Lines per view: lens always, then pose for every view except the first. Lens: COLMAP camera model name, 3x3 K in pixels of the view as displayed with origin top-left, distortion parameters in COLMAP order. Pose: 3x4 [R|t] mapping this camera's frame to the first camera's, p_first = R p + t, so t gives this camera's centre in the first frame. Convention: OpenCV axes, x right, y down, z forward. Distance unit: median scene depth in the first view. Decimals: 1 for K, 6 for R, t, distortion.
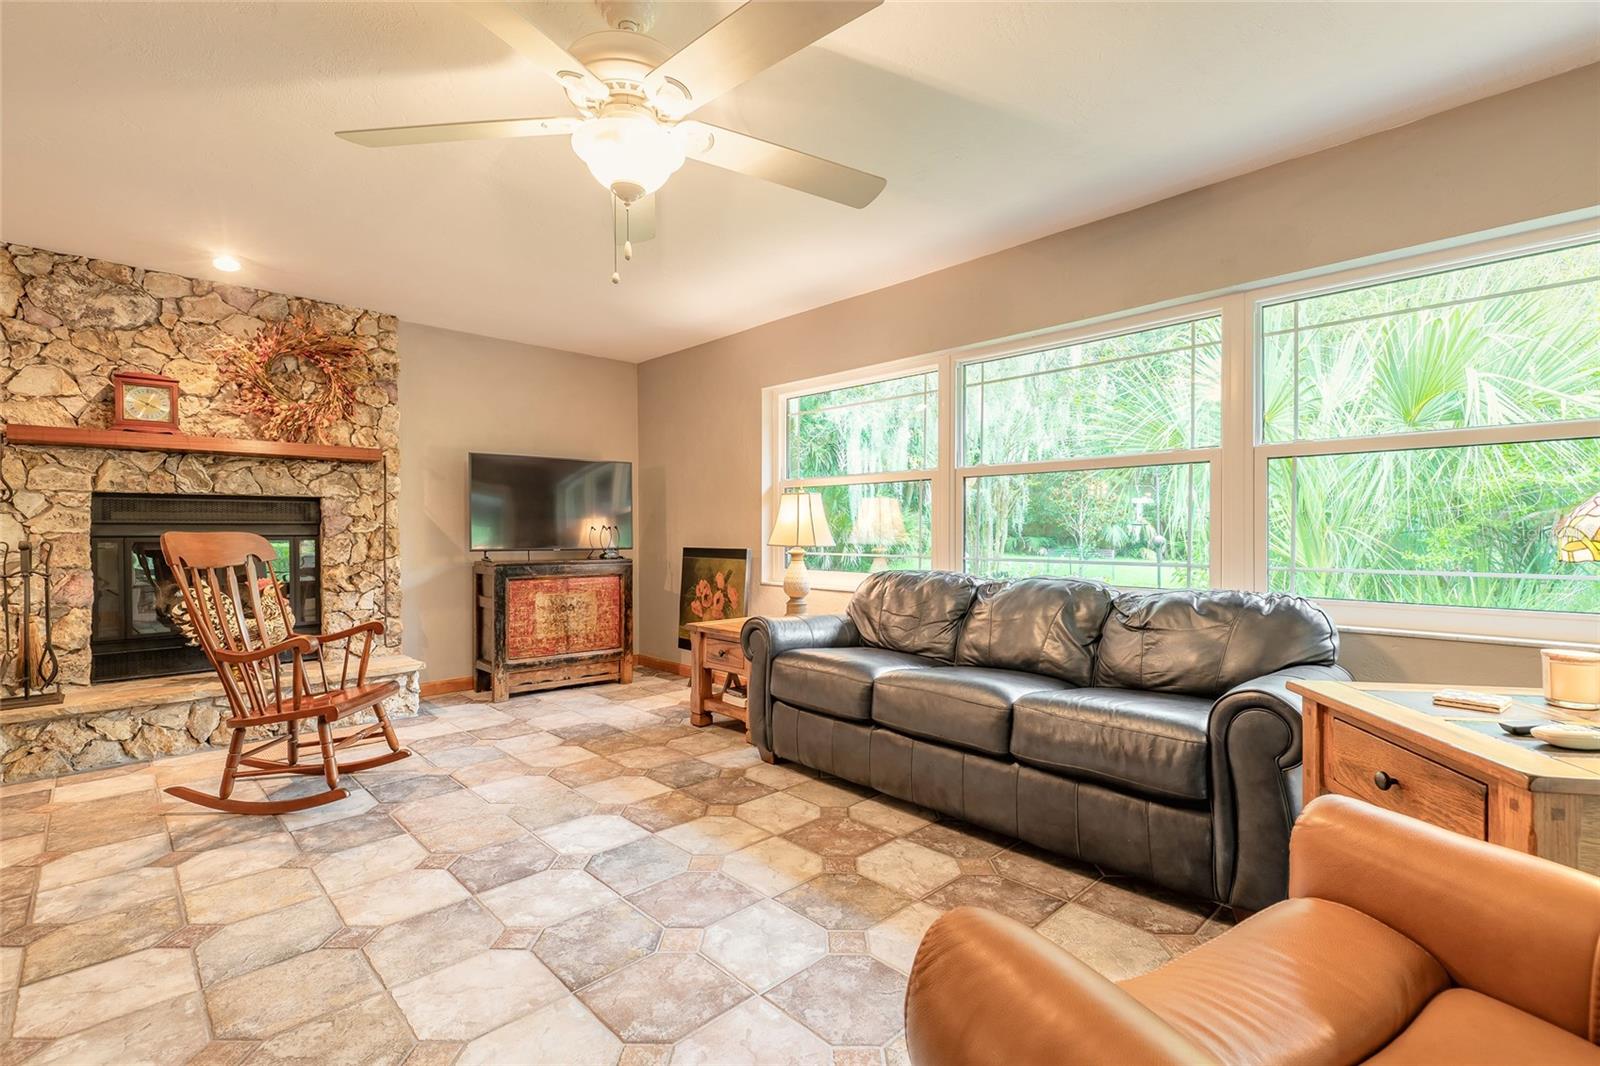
lens RADIAL K [[722.8, 0, 795.1], [0, 722.8, 535.1], [0, 0, 1]] dist [0.007788, -0.001224]
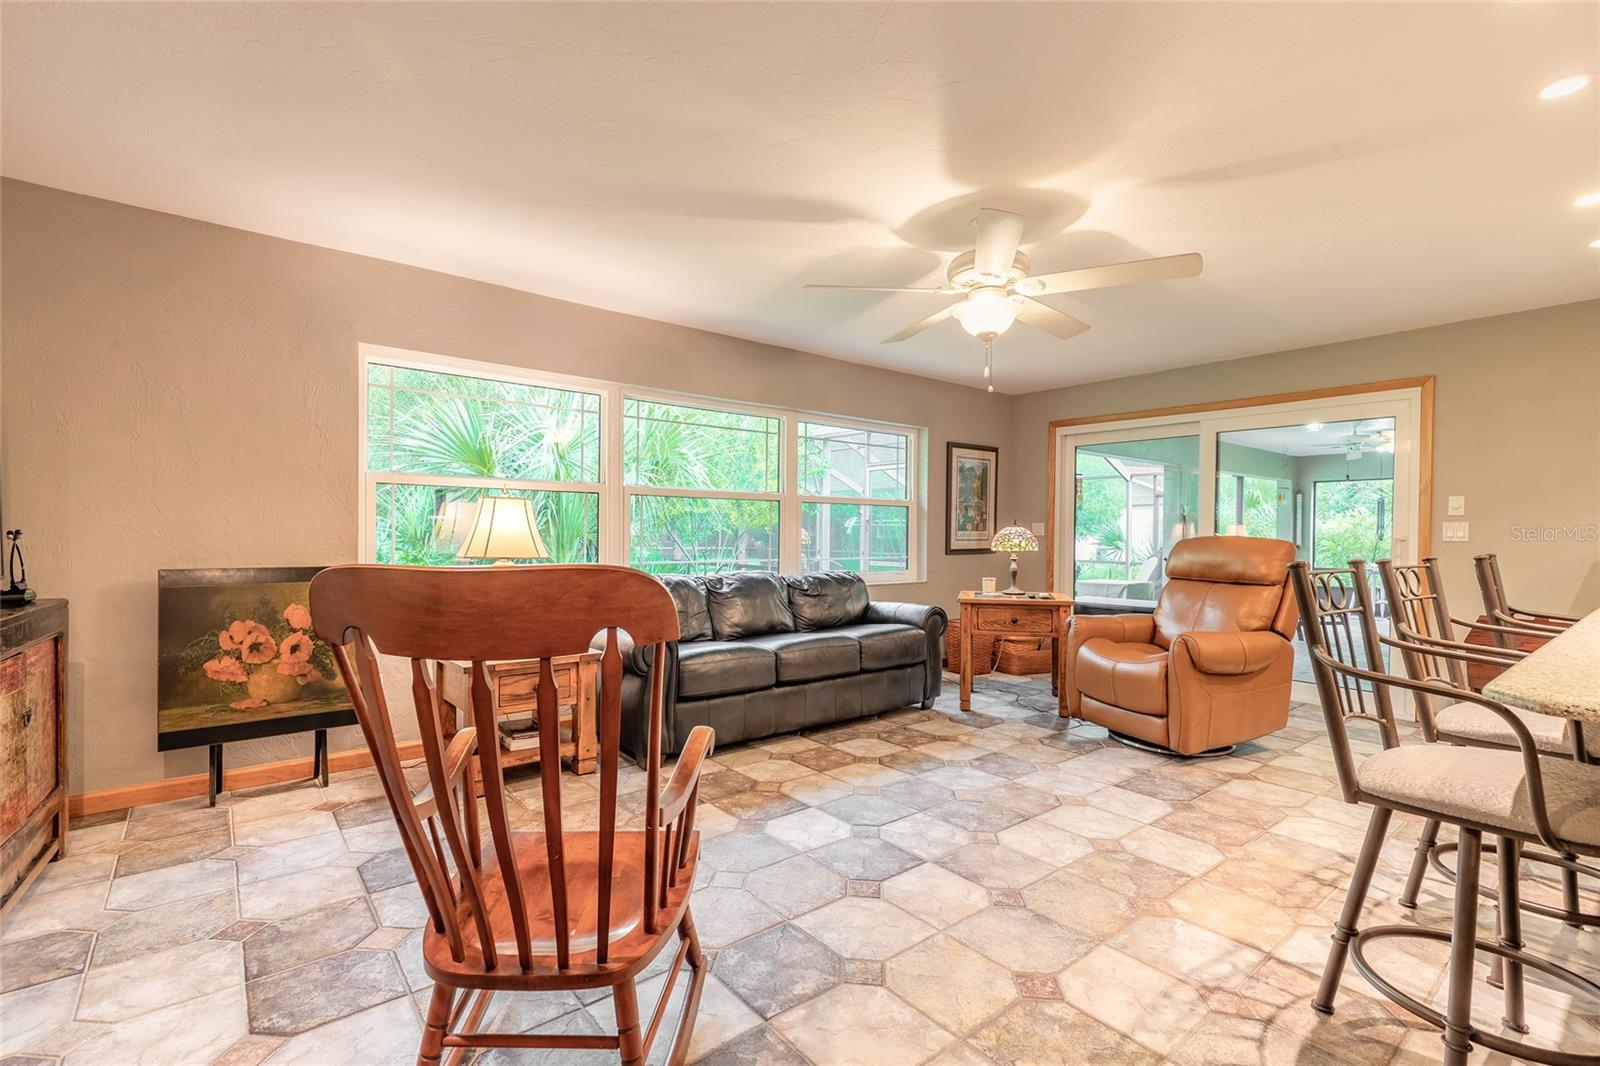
lens RADIAL K [[722.8, 0, 793.5], [0, 722.8, 534.2], [0, 0, 1]] dist [0.007788, -0.001224]
pose [[0.083637, -0.000935, 0.996496, -1.404054], [-0.002186, 0.999997, 0.001122, -0.026292], [-0.996494, -0.002272, 0.083635, 0.969598]]
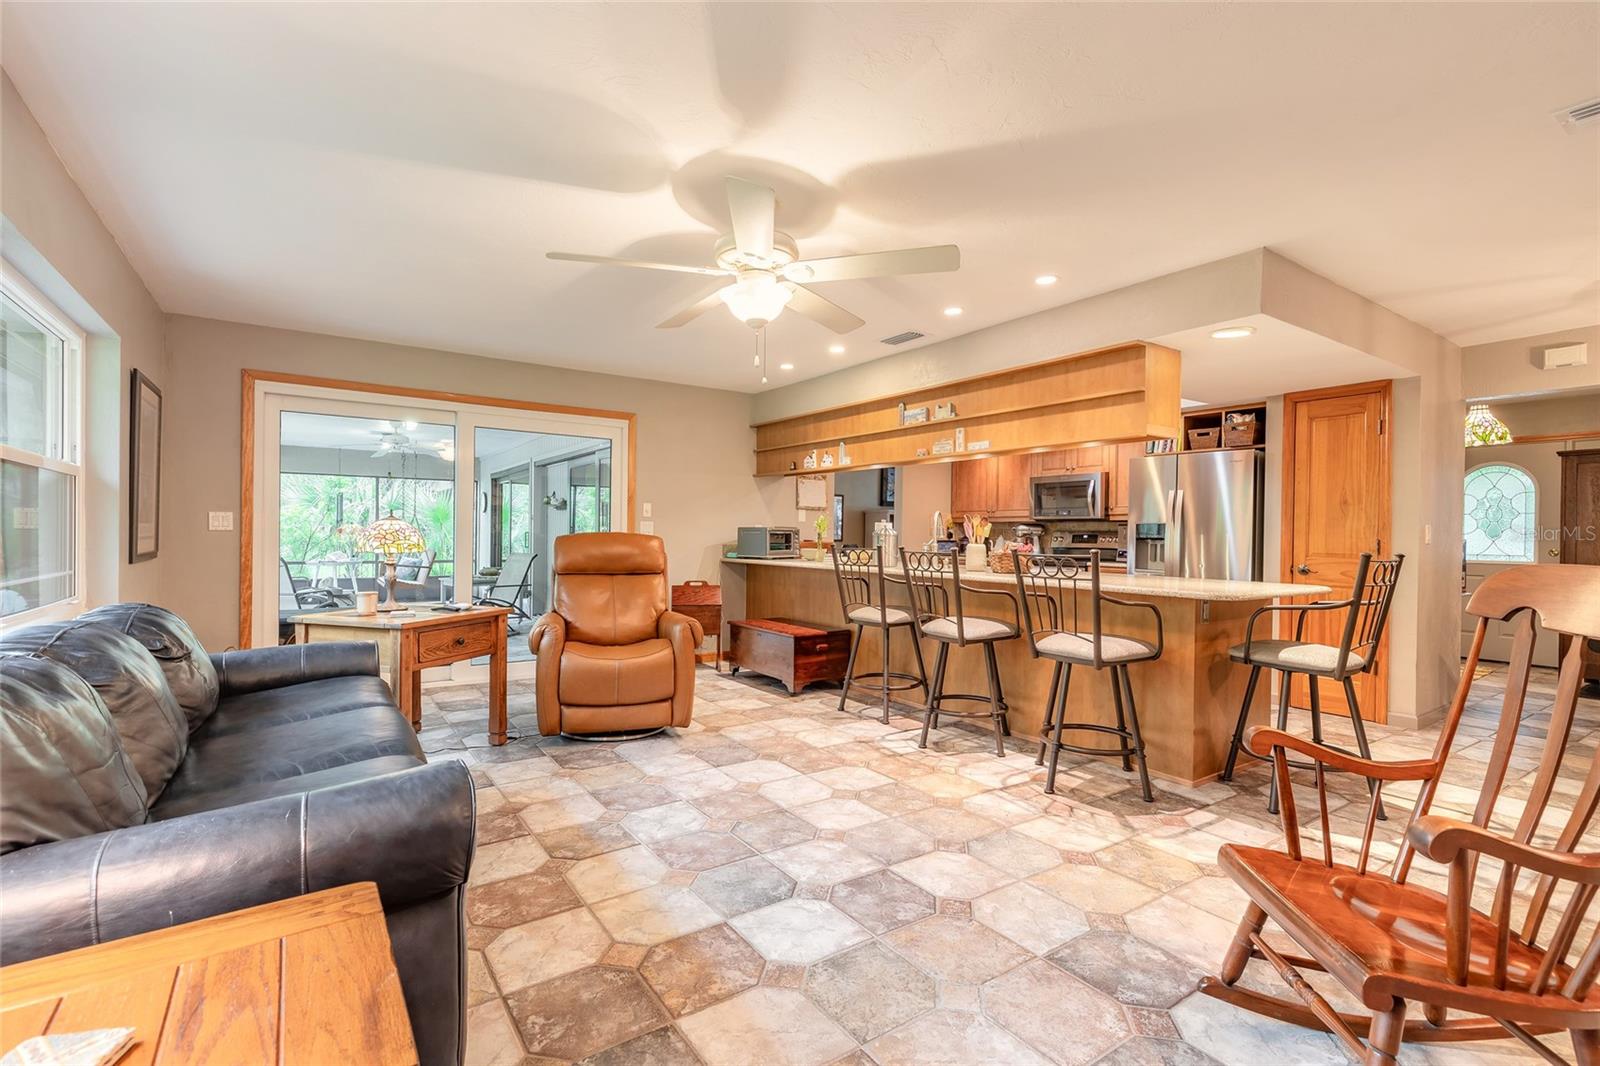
lens RADIAL K [[722.8, 0, 796.9], [0, 722.8, 533.3], [0, 0, 1]] dist [0.007788, -0.001224]
pose [[-0.986659, -0.007275, 0.162635, -0.420785], [-0.006630, 0.999968, 0.004509, -0.030685], [-0.162663, 0.003371, -0.986676, 1.860385]]
